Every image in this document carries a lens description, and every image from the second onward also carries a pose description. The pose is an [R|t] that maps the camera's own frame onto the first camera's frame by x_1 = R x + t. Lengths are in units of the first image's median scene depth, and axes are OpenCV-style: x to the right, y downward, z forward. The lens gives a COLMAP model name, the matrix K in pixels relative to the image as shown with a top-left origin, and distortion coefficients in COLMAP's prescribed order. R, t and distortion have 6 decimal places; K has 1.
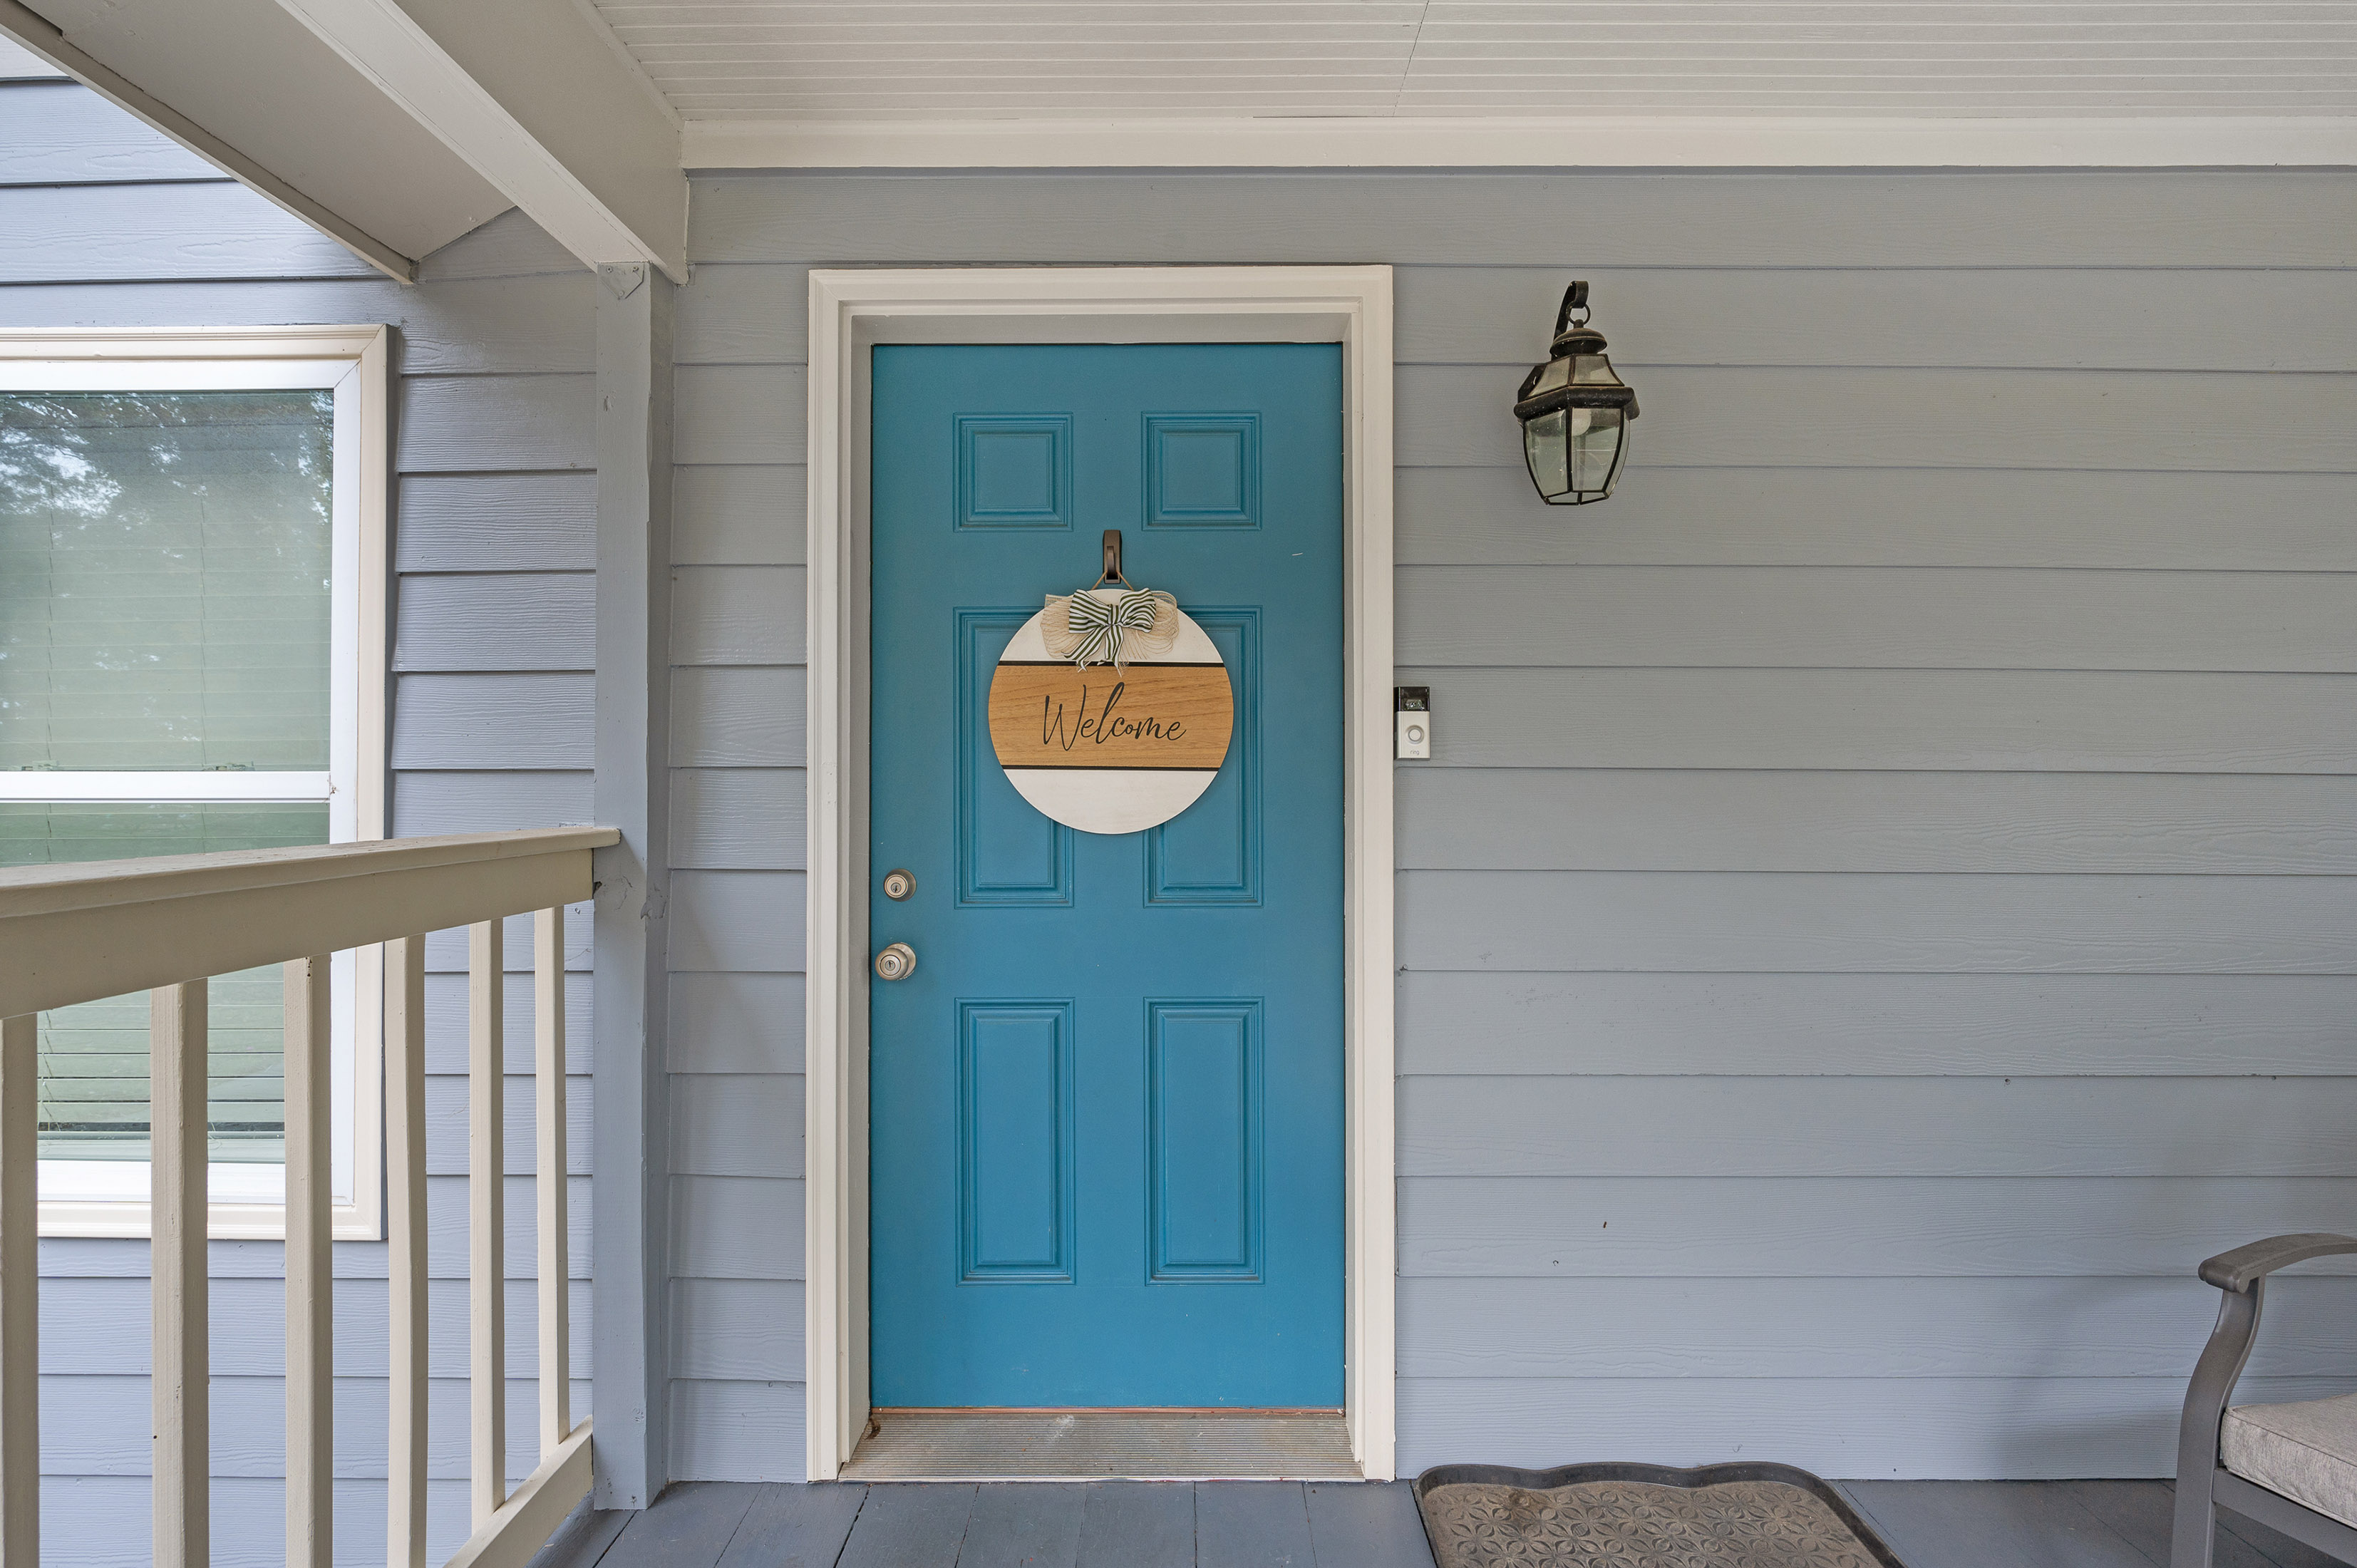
lens RADIAL K [[1052.7, 0, 1190.2], [0, 1052.7, 785.4], [0, 0, 1]] dist [-0.003874, -0.000121]
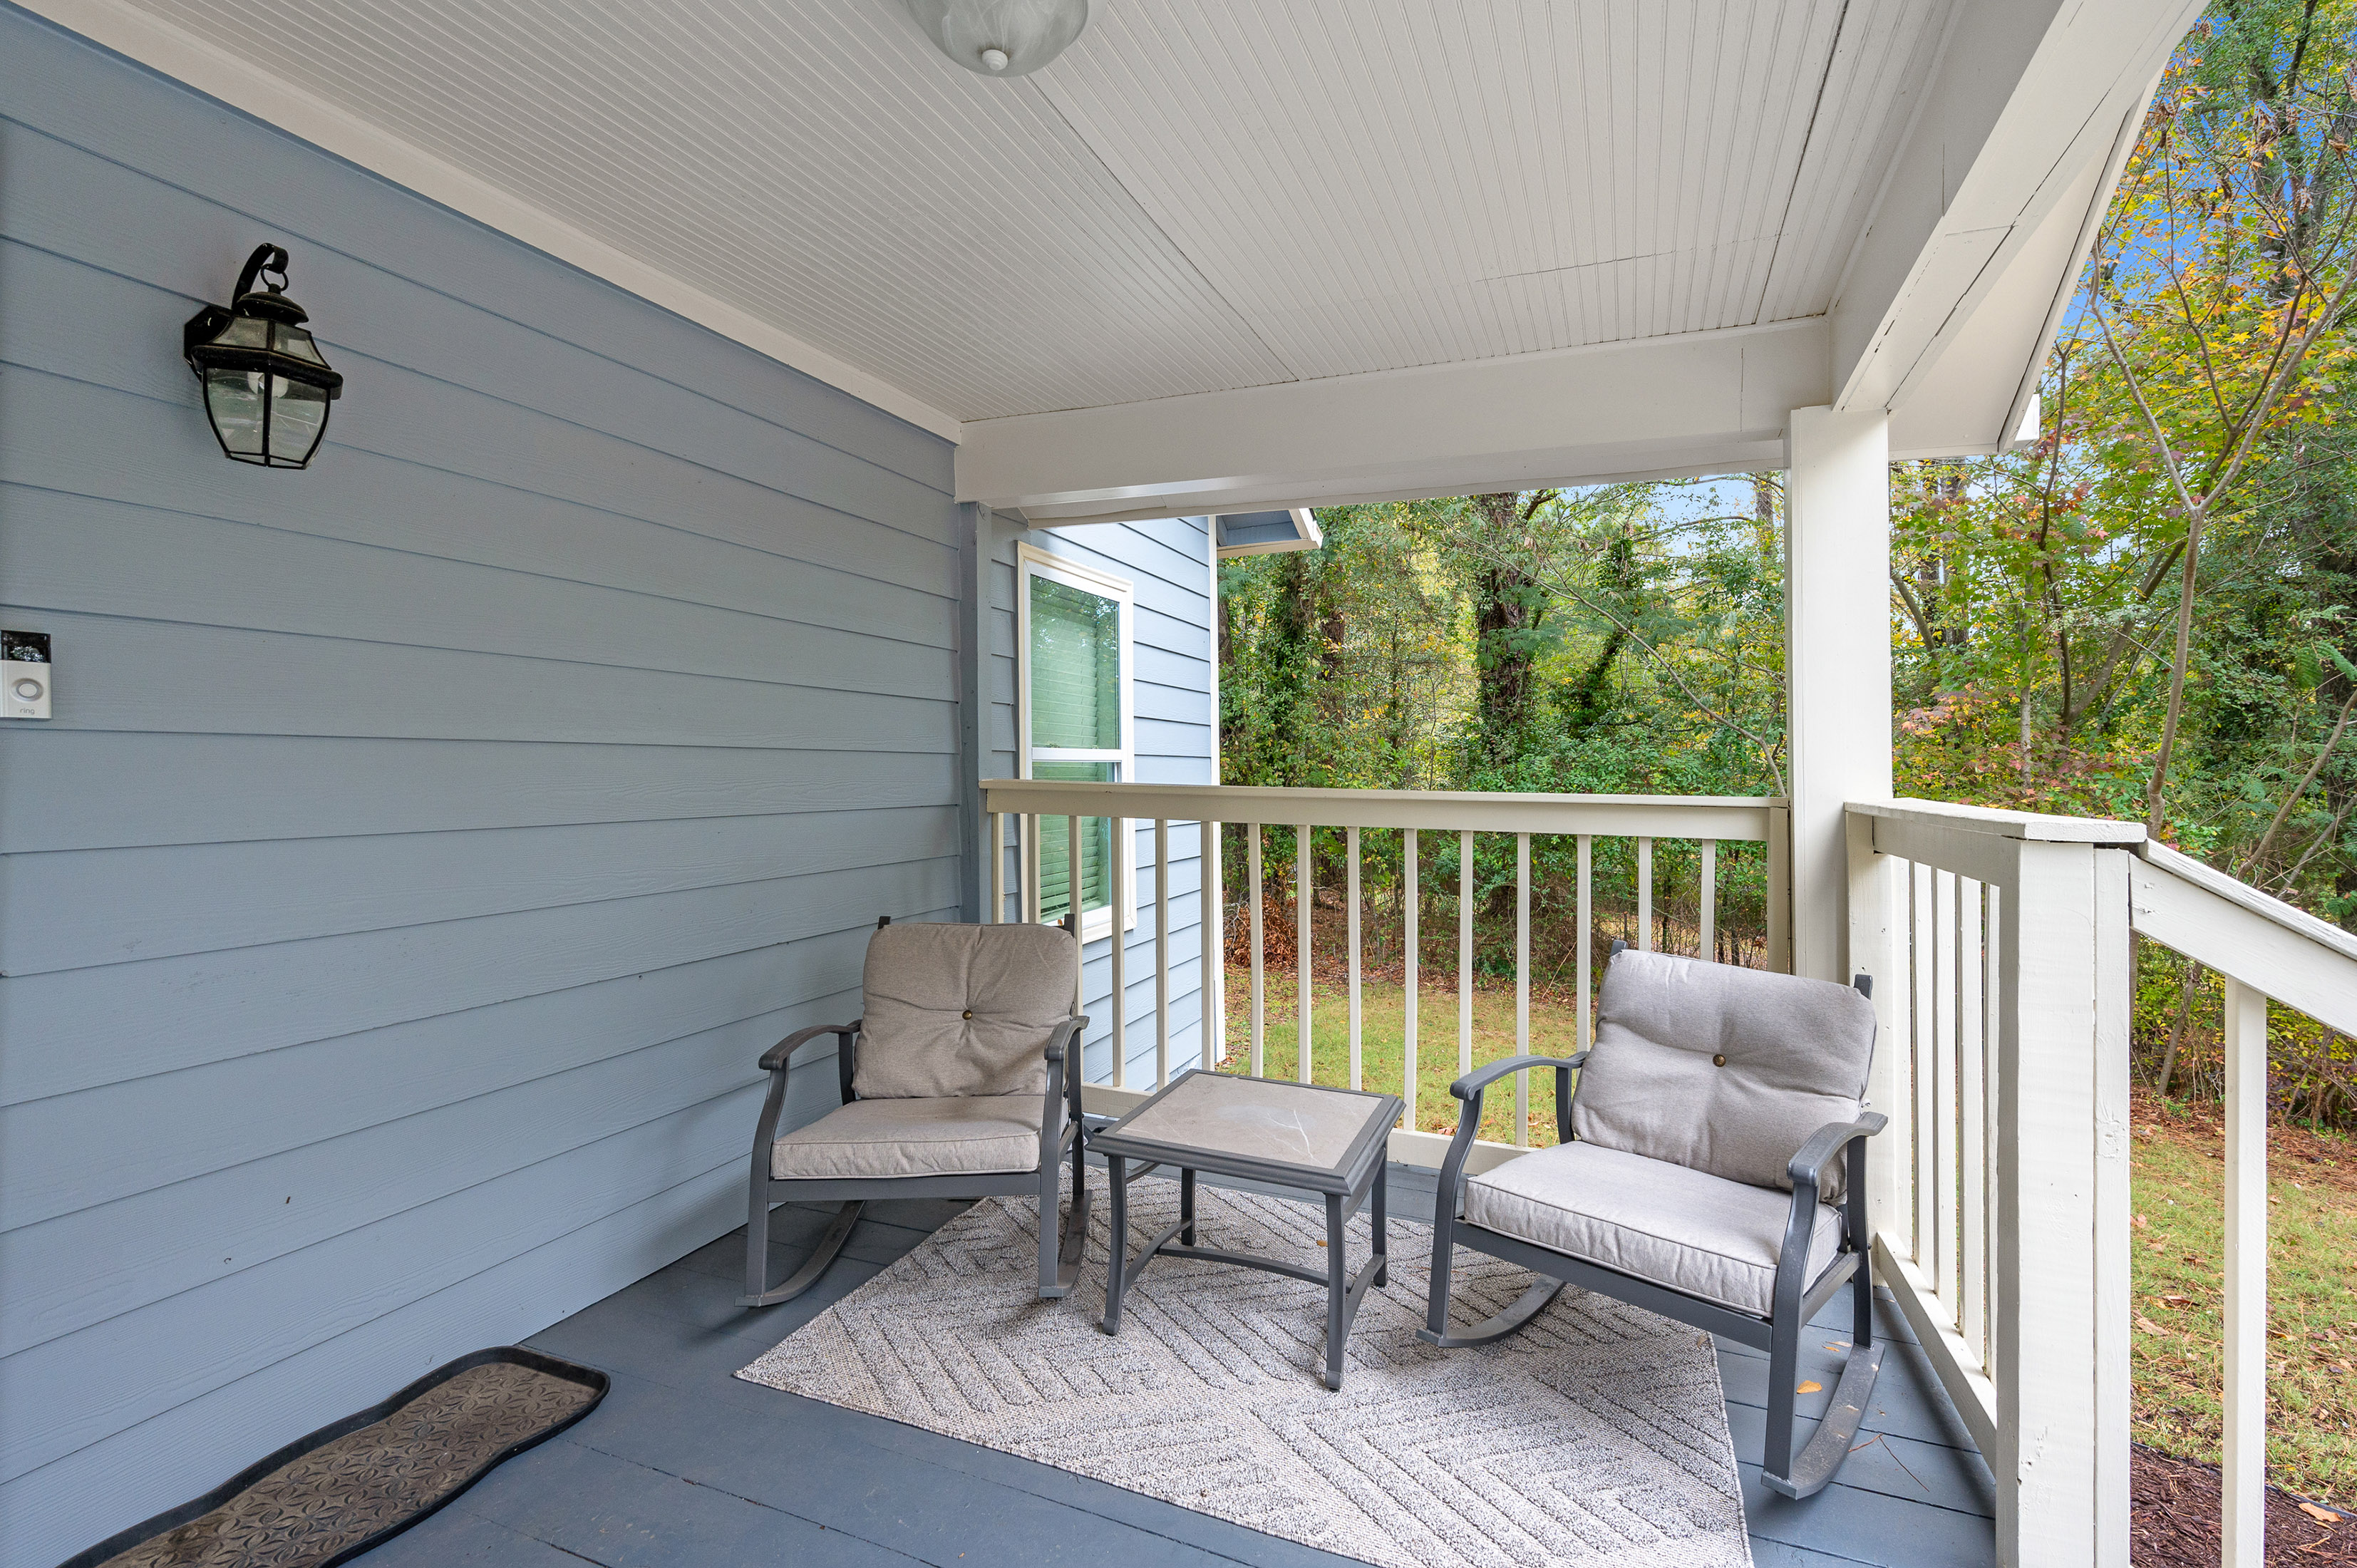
lens RADIAL K [[1052.7, 0, 1190.2], [0, 1052.7, 785.4], [0, 0, 1]] dist [-0.003874, -0.000121]
pose [[0.381009, -0.021071, 0.924331, -0.219883], [-0.002371, 0.999715, 0.023767, 0.005730], [-0.924568, -0.011247, 0.380850, -0.178620]]
